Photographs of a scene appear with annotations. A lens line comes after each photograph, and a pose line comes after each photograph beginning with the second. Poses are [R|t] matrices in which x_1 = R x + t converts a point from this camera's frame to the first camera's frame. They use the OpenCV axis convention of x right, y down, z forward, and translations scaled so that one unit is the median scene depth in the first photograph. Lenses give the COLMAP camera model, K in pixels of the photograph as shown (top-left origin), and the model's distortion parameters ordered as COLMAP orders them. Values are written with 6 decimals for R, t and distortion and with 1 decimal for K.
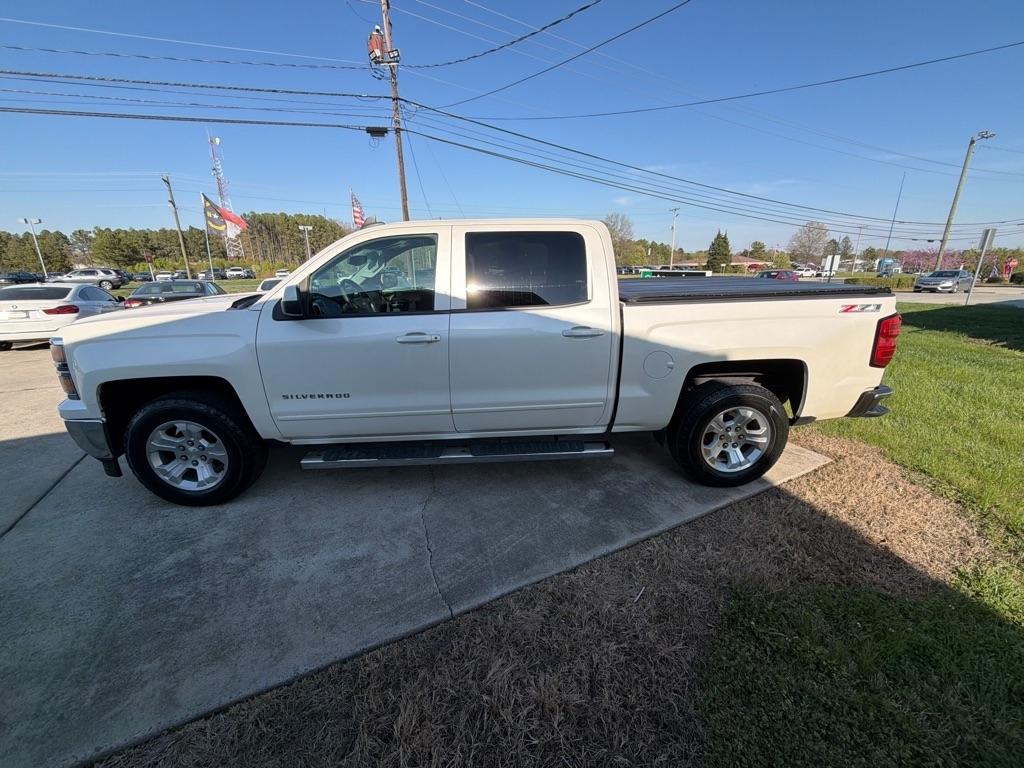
lens RADIAL K [[410.9, 0, 514.9], [0, 410.9, 386.8], [0, 0, 1]] dist [0.001434, 0.000332]
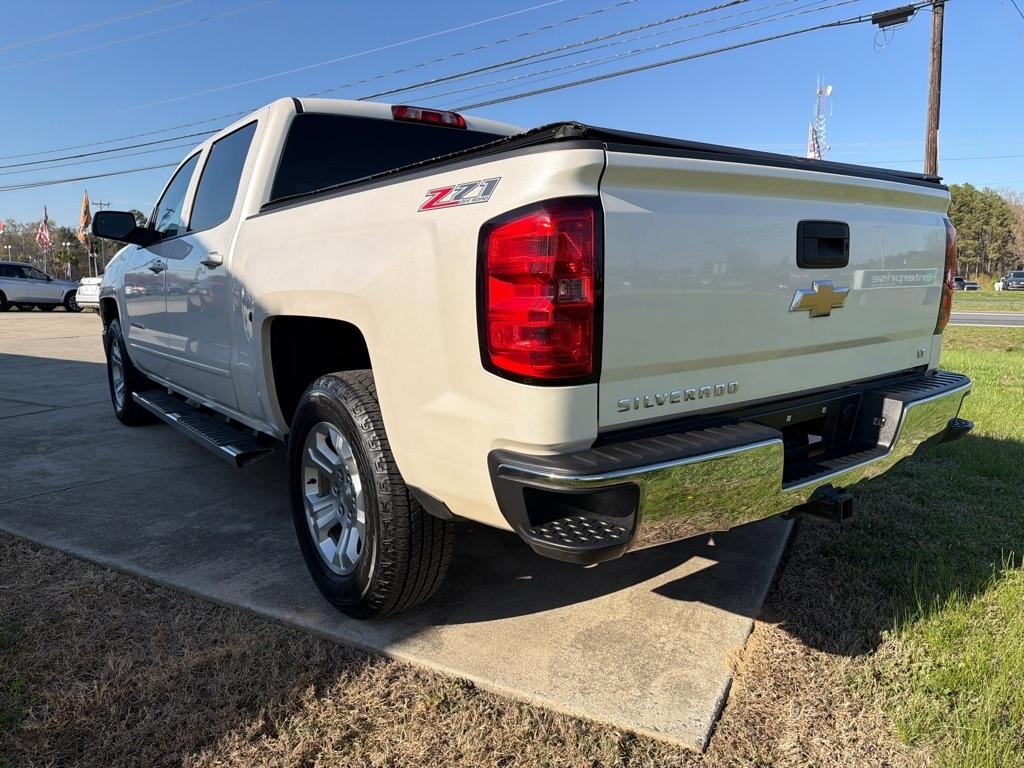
lens RADIAL K [[728.2, 0, 499.3], [0, 728.2, 386.0], [0, 0, 1]] dist [0.027828, -0.035078]
pose [[0.542921, 0.133167, -0.829158, 0.250852], [-0.245320, 0.969430, -0.004937, -0.006957], [0.803153, 0.206089, 0.558992, 0.128069]]
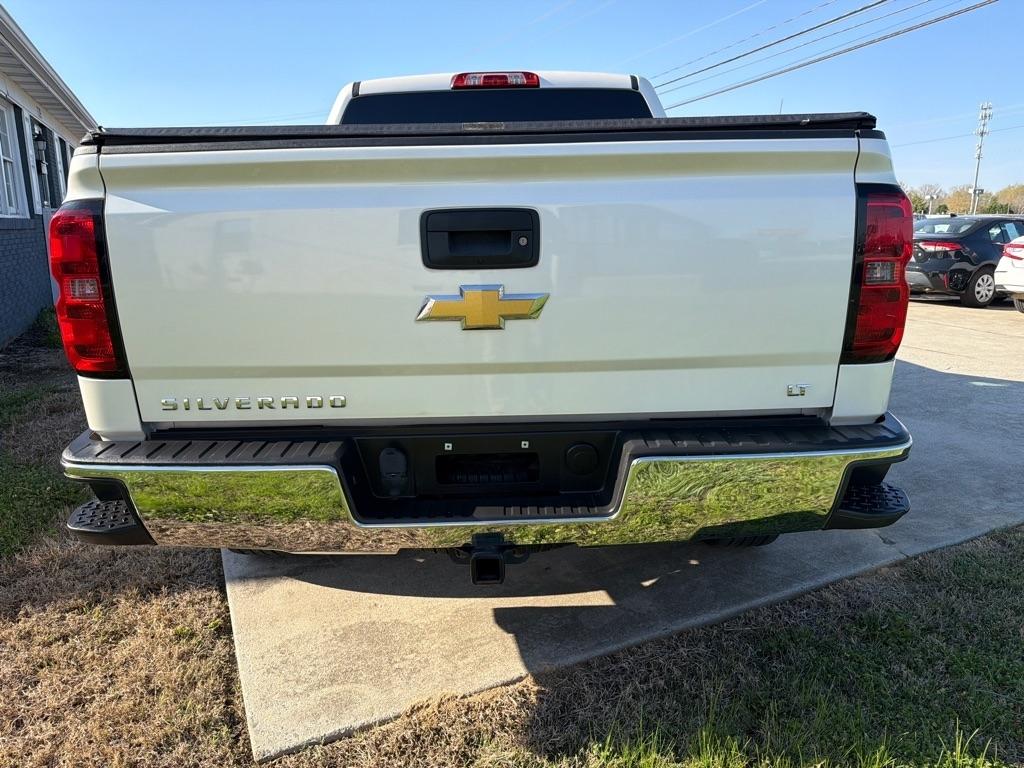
lens RADIAL K [[728.2, 0, 517.3], [0, 728.2, 392.0], [0, 0, 1]] dist [0.027828, -0.035078]
pose [[-0.065417, 0.234469, -0.969920, 0.274945], [-0.281992, 0.928038, 0.243364, -0.052834], [0.957184, 0.289430, 0.005409, 0.254101]]
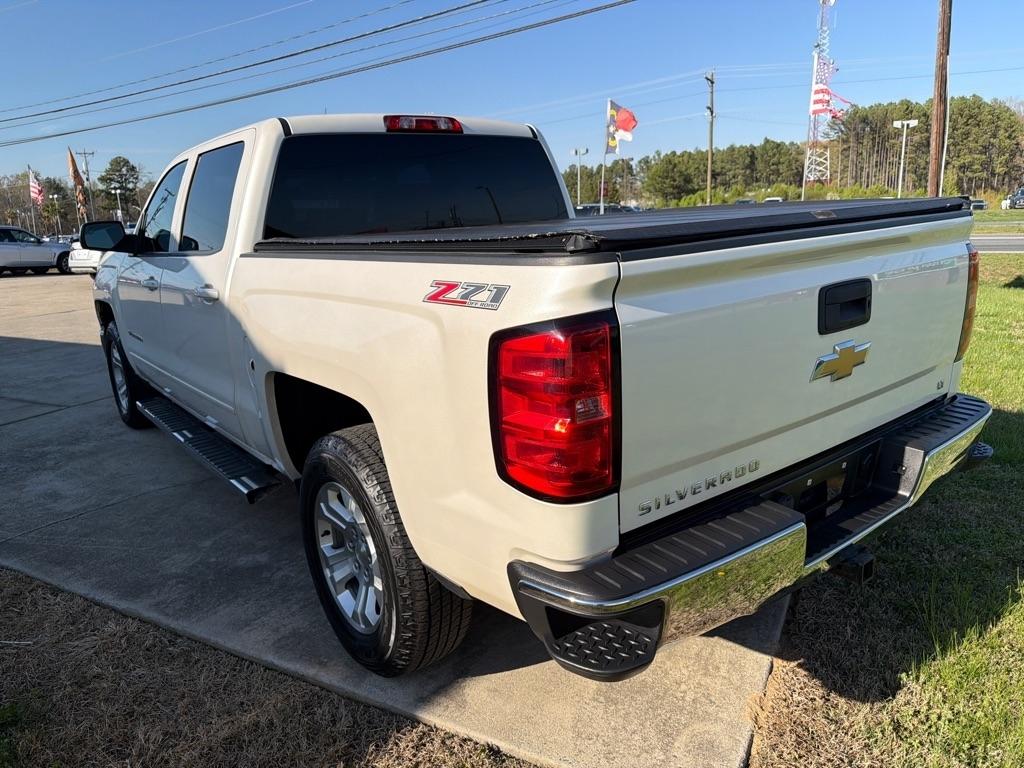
lens RADIAL K [[728.2, 0, 502.1], [0, 728.2, 389.6], [0, 0, 1]] dist [0.027828, -0.035078]
pose [[0.549188, 0.187399, -0.814416, 0.243048], [-0.205876, 0.974837, 0.085483, -0.030882], [0.809943, 0.120723, 0.573950, 0.124550]]
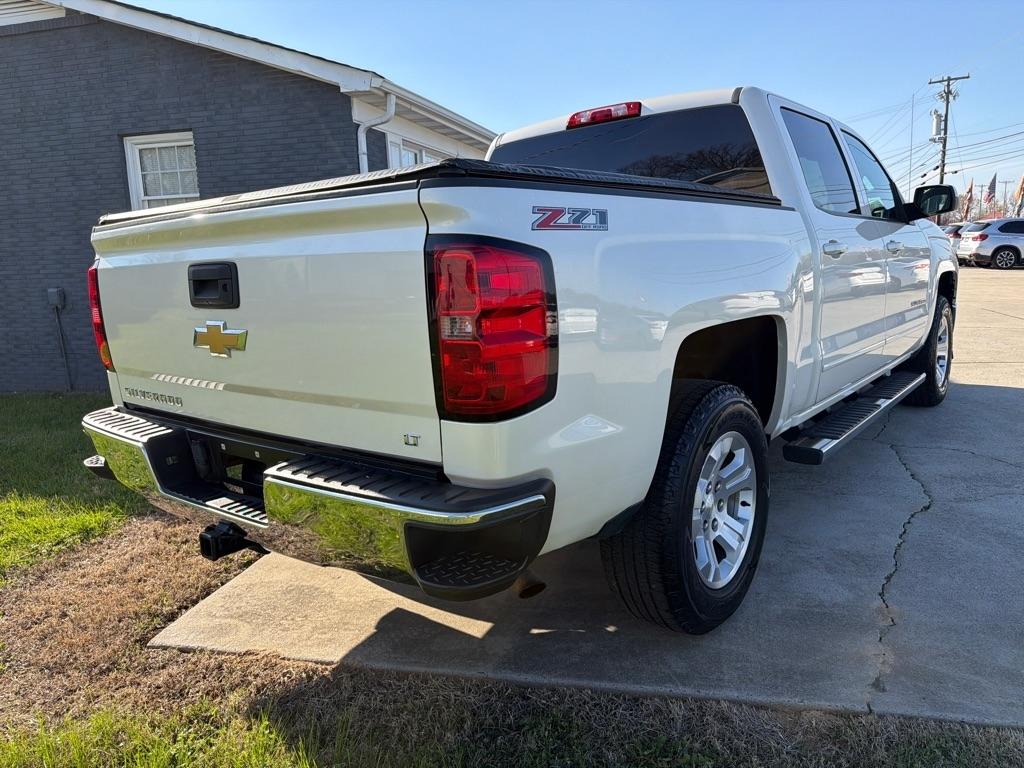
lens RADIAL K [[730.6, 0, 516.2], [0, 730.6, 378.3], [0, 0, 1]] dist [0.011151, -0.014572]
pose [[-0.682239, 0.161459, -0.713079, 0.230195], [-0.169194, 0.913971, 0.368823, -0.089271], [0.711283, 0.372274, -0.596228, 0.367771]]
